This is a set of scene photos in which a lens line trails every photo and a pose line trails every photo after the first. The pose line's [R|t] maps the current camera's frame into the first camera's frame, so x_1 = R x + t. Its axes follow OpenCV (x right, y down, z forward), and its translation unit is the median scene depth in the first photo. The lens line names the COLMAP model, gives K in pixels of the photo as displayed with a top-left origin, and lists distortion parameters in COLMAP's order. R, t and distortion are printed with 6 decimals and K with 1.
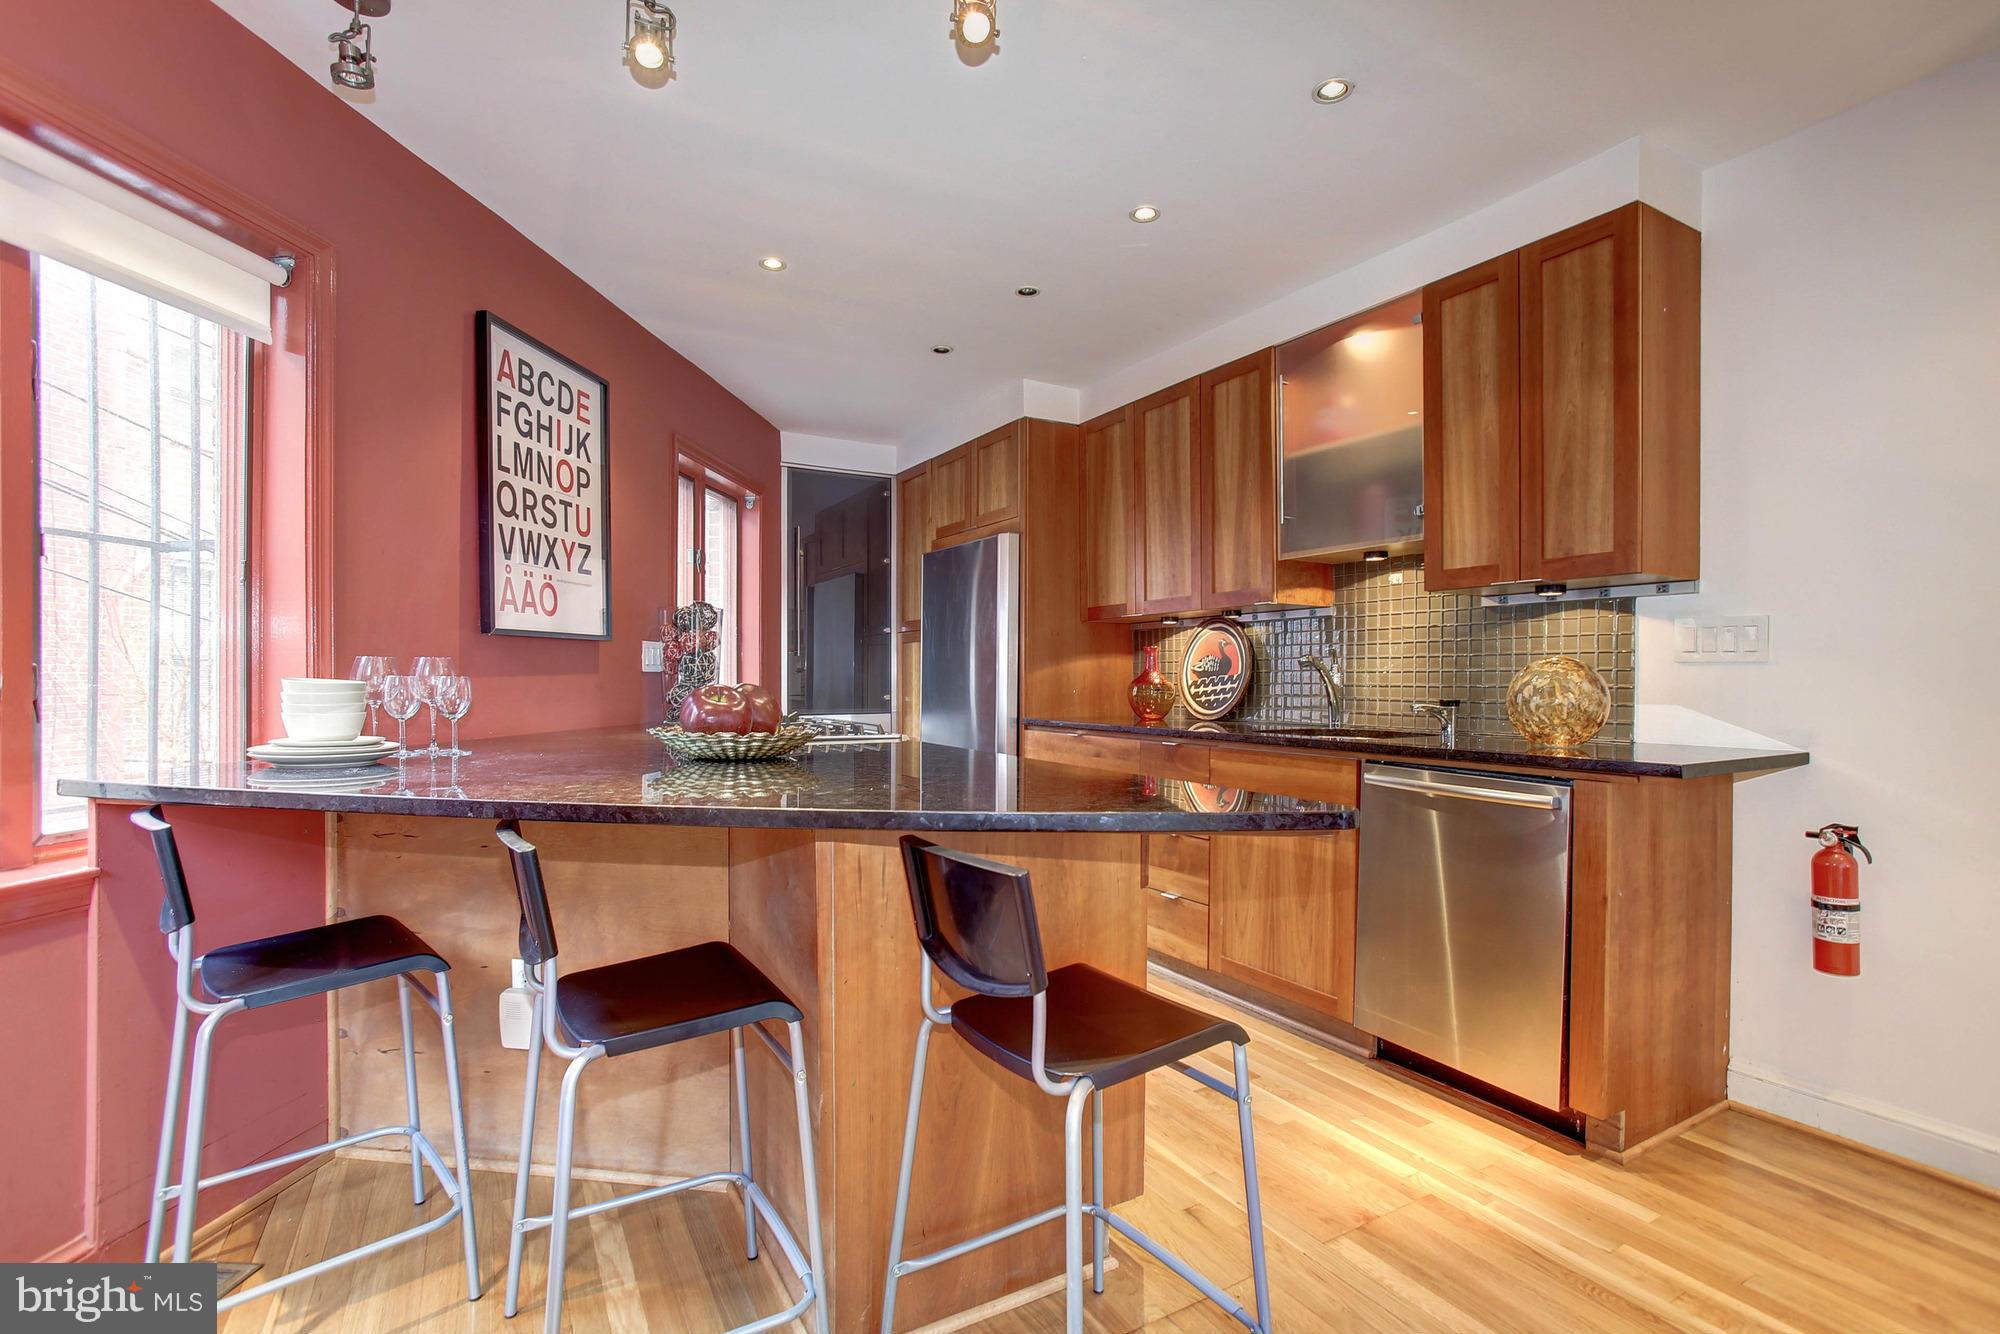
lens RADIAL K [[943.3, 0, 1005.8], [0, 943.3, 679.7], [0, 0, 1]] dist [-0.051716, 0.015746]
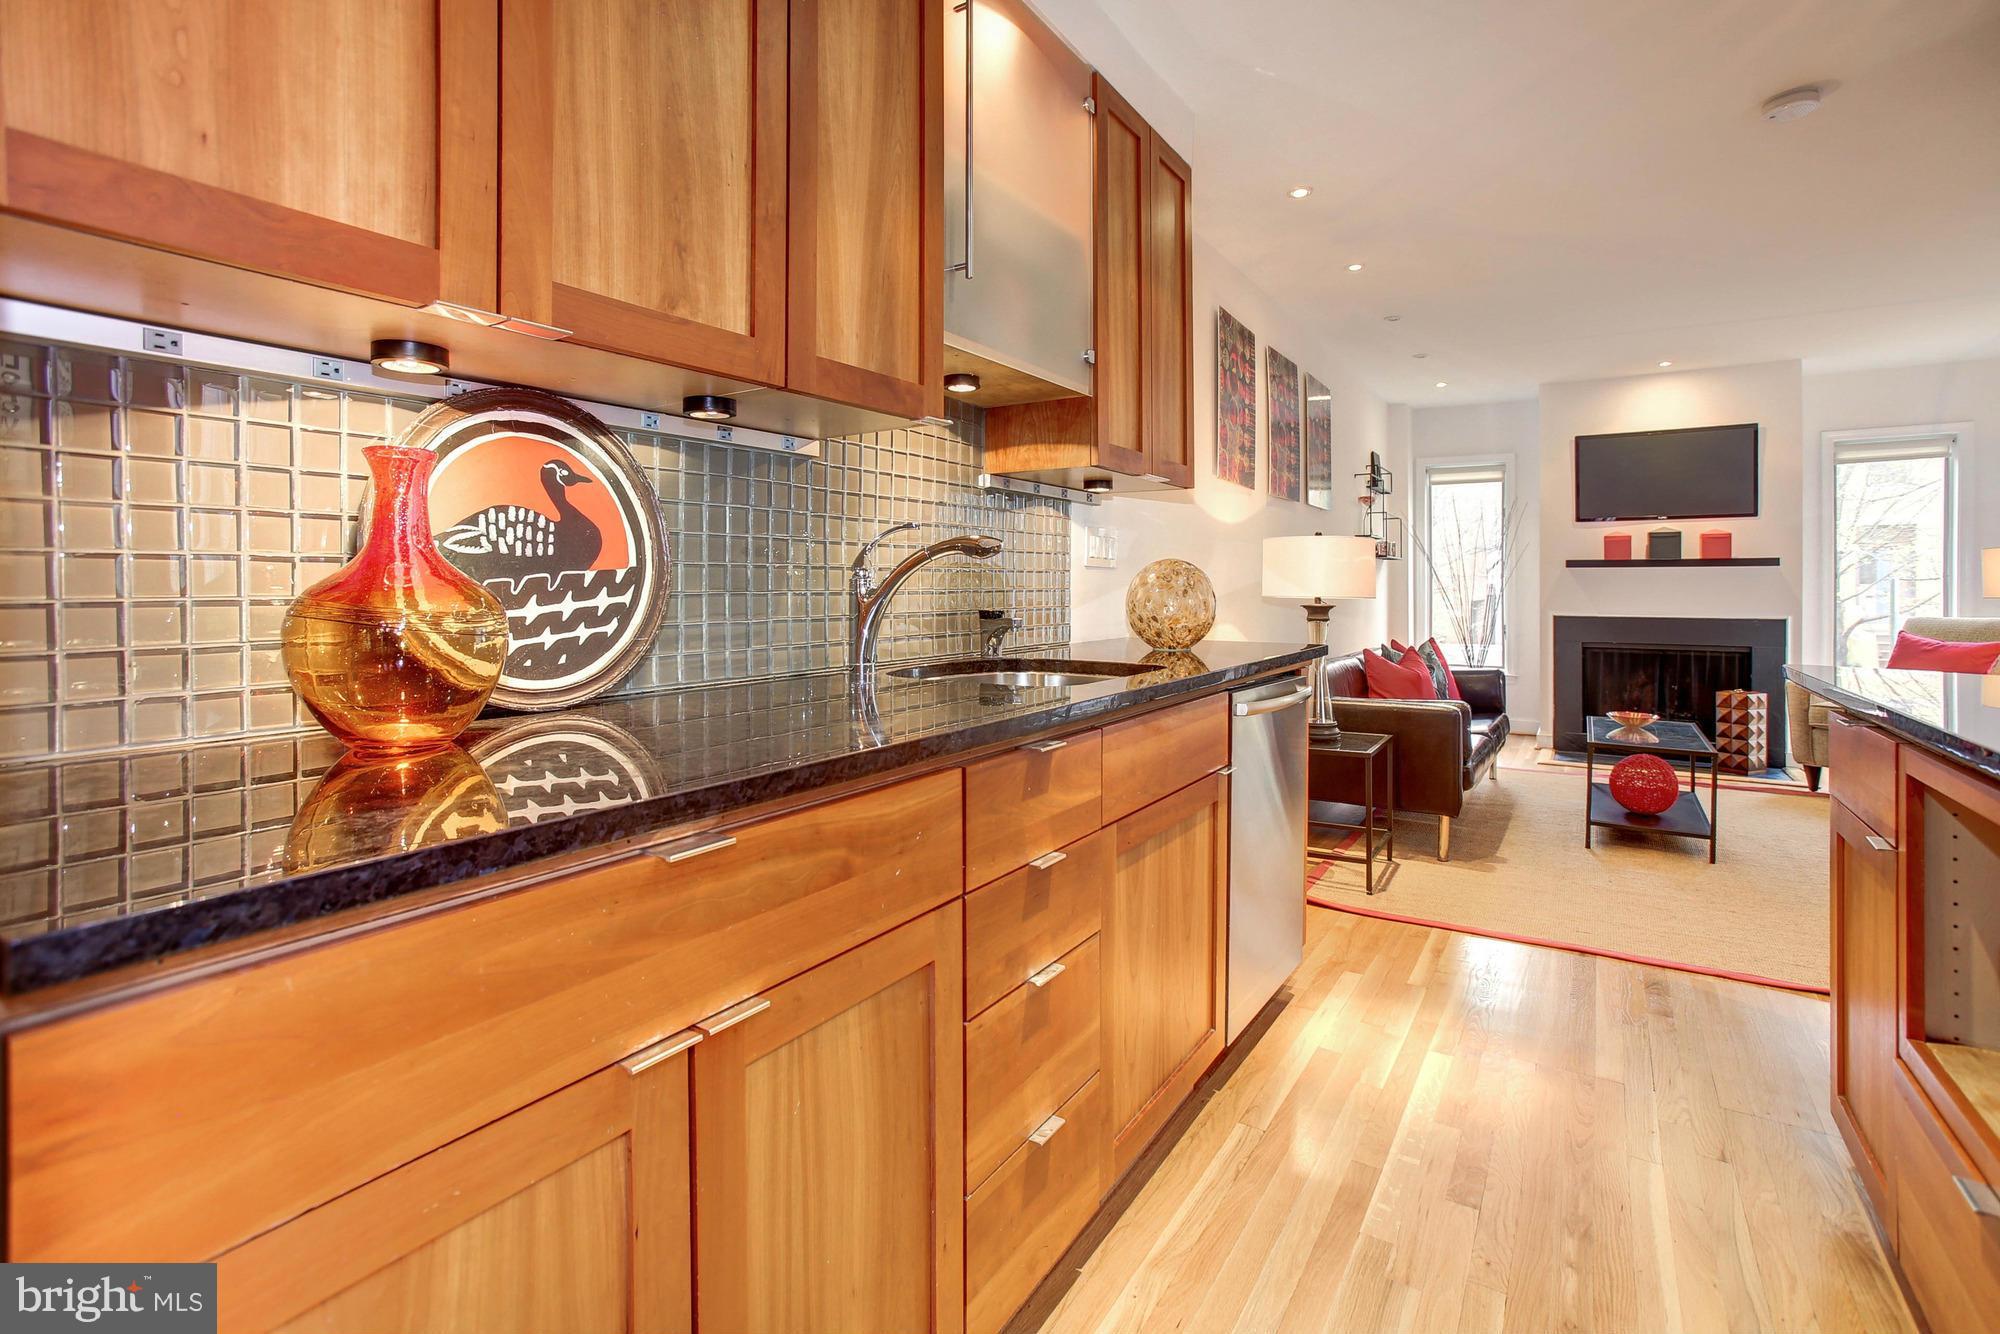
lens RADIAL K [[943.3, 0, 980.6], [0, 943.3, 578.2], [0, 0, 1]] dist [-0.051716, 0.015746]
pose [[-0.450970, 0.001819, 0.892537, -0.139438], [-0.005261, 0.999975, -0.004696, -0.001150], [-0.892524, -0.006813, -0.450949, 1.024793]]
